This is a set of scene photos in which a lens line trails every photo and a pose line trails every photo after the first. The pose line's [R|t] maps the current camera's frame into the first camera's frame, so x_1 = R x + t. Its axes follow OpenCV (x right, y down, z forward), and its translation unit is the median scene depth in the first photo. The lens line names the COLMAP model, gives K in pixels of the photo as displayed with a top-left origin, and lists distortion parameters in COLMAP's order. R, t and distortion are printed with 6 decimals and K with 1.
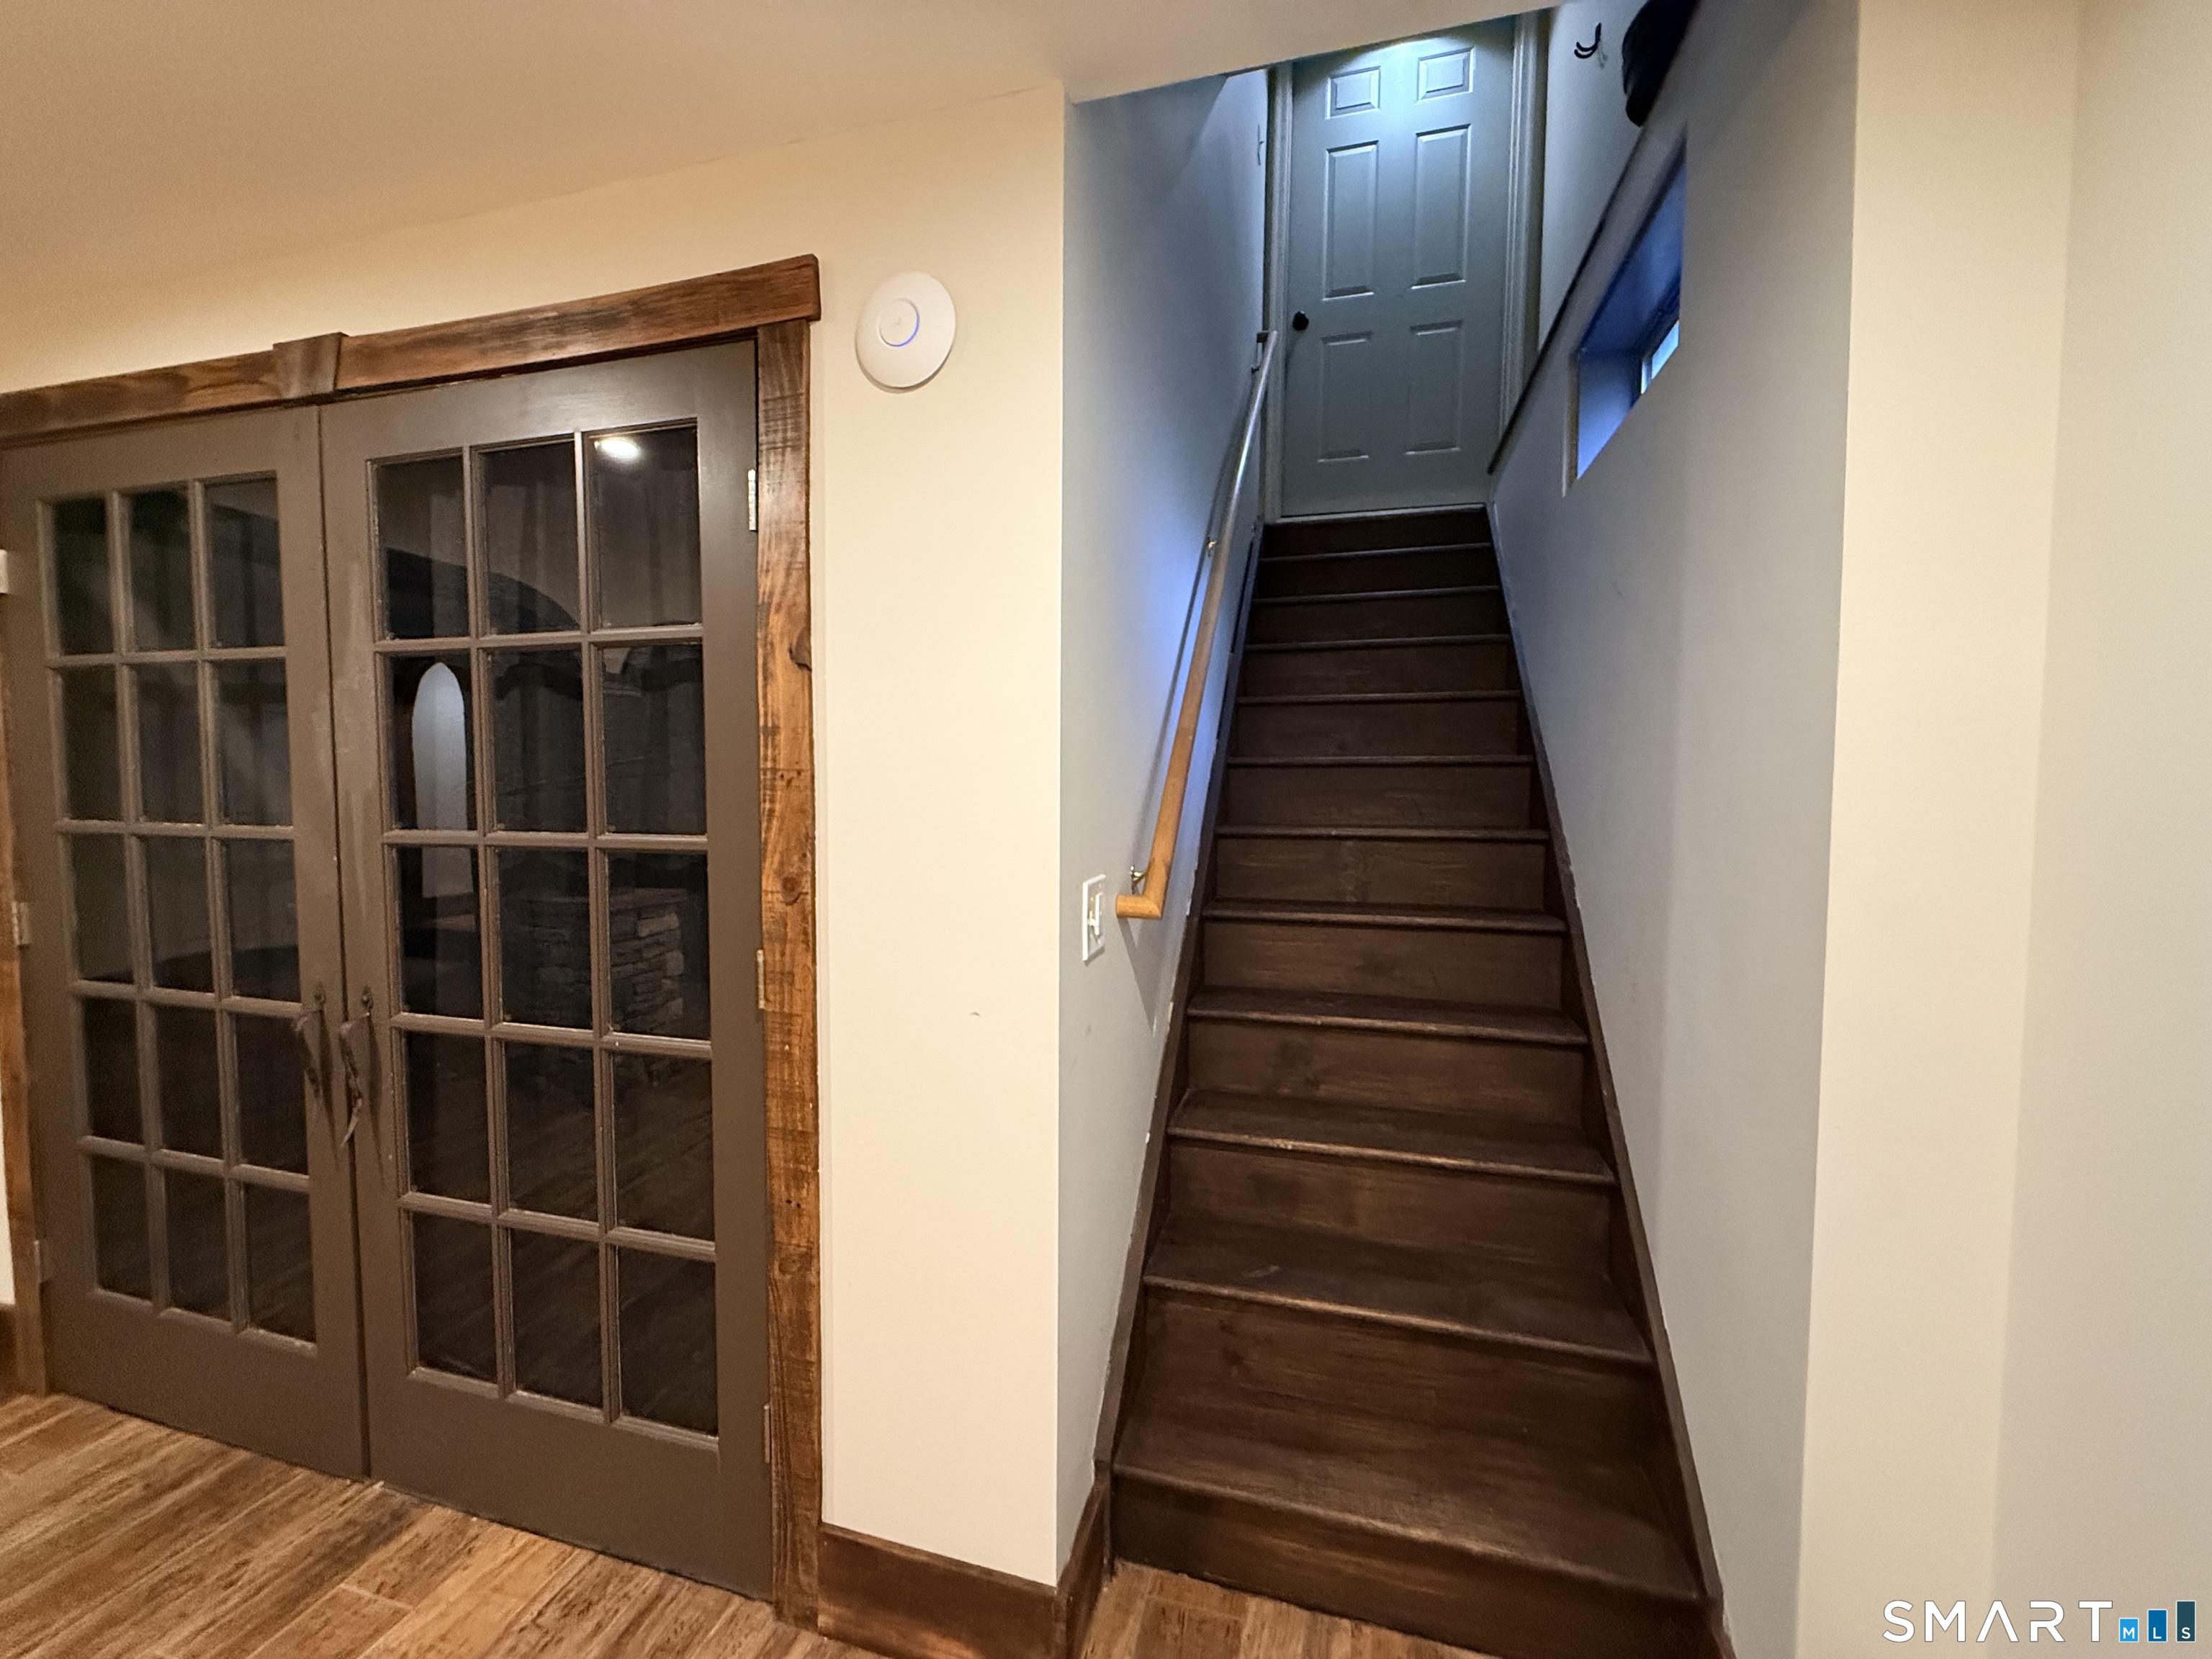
lens RADIAL K [[879.0, 0, 1101.6], [0, 879.0, 835.7], [0, 0, 1]] dist [0.000911, 0.000165]
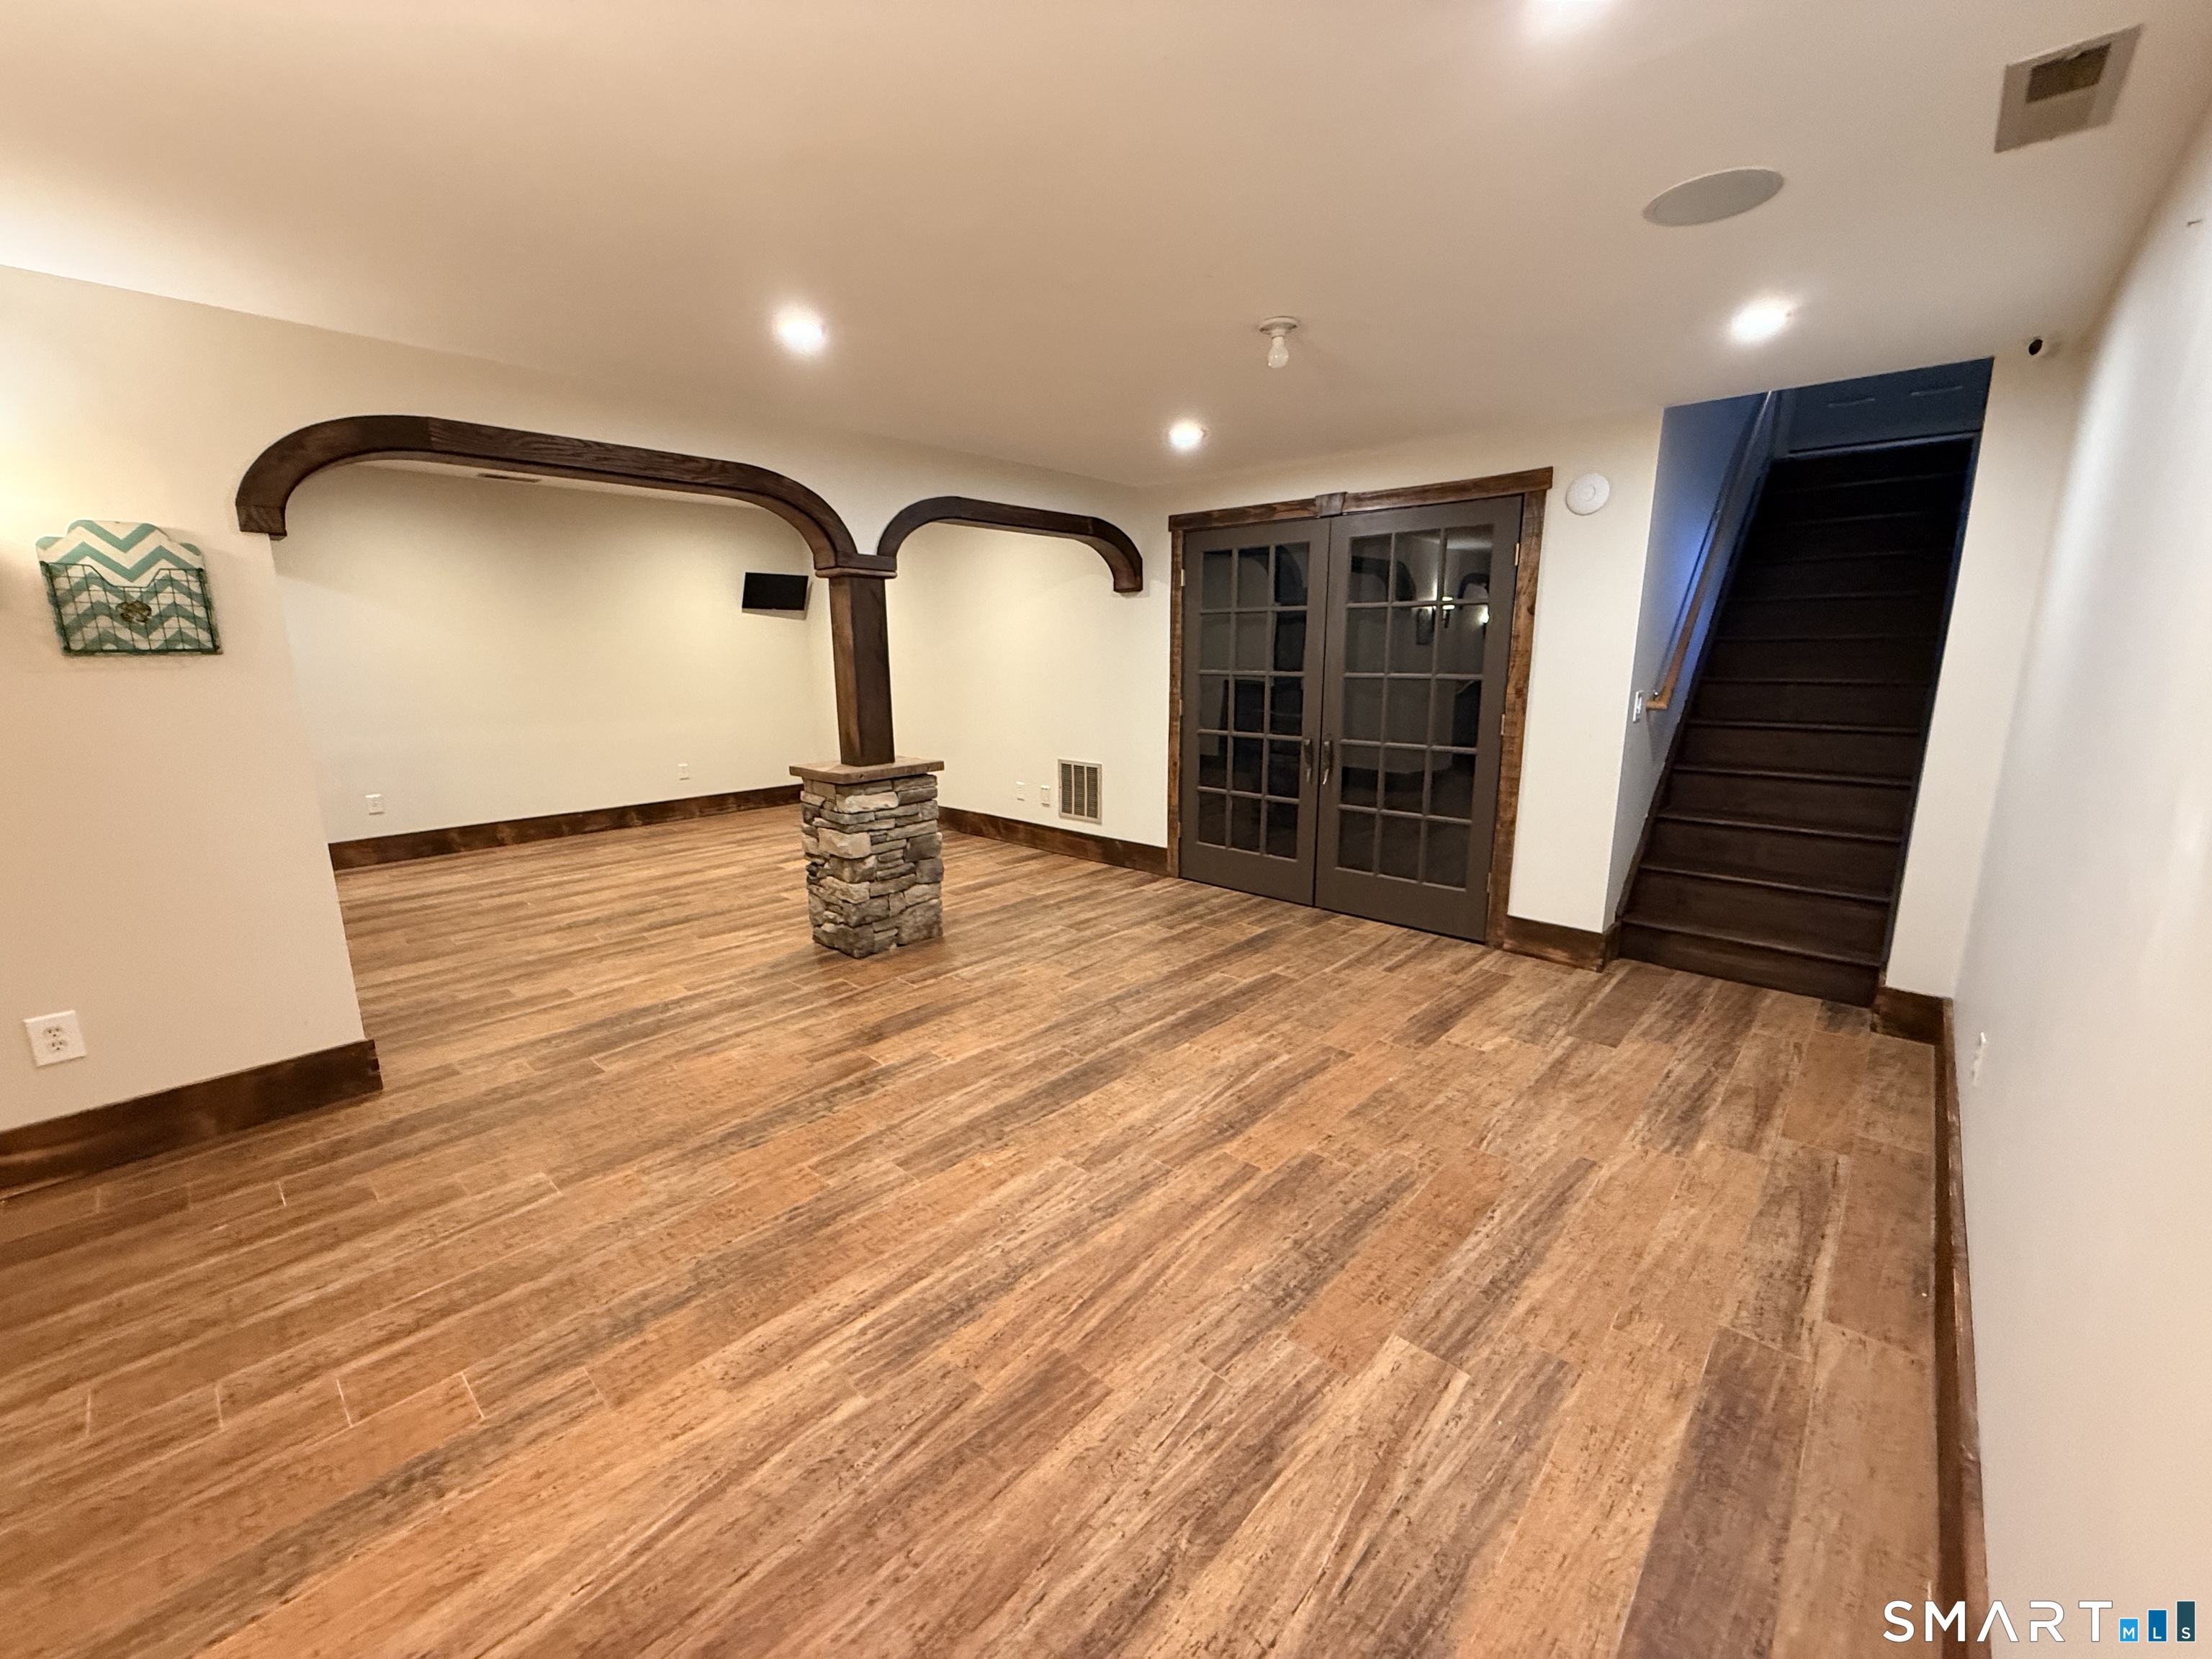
lens RADIAL K [[879.0, 0, 1104.7], [0, 879.0, 831.7], [0, 0, 1]] dist [0.000911, 0.000165]
pose [[0.889017, 0.083395, -0.450215, -0.190072], [-0.016236, 0.988397, 0.151025, 0.083163], [0.457586, -0.126954, 0.880056, -1.878943]]
